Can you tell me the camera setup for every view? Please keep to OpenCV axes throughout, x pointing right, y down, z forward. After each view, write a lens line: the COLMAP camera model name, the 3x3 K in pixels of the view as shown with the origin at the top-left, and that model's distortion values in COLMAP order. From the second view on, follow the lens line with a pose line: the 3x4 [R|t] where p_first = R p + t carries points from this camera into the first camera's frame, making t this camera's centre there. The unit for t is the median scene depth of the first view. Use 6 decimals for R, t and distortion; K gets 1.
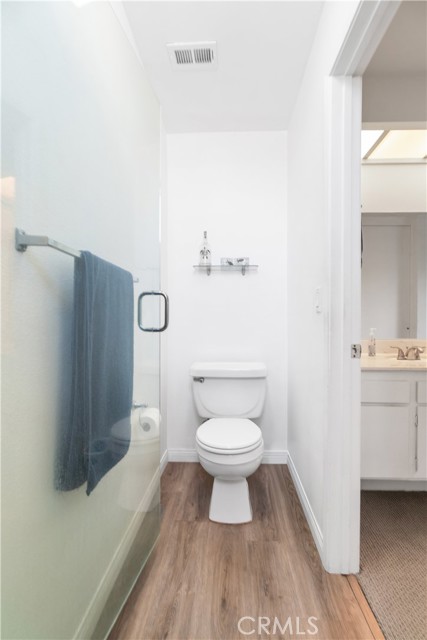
lens RADIAL K [[282.4, 0, 213.5], [0, 282.4, 320.0], [0, 0, 1]] dist [-0.001076, 0.000004]
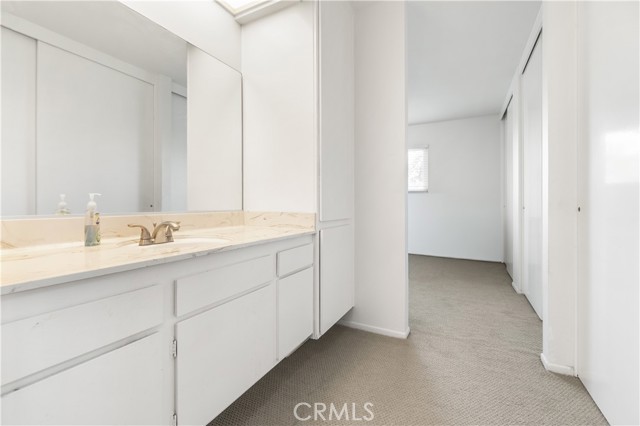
lens RADIAL K [[287.0, 0, 319.3], [0, 287.0, 208.8], [0, 0, 1]] dist [-0.001542, 0.000055]
pose [[0.415878, -0.010989, 0.909354, 0.262458], [0.004778, 0.999940, 0.009898, 0.059057], [-0.909408, 0.000228, 0.415906, 0.407340]]
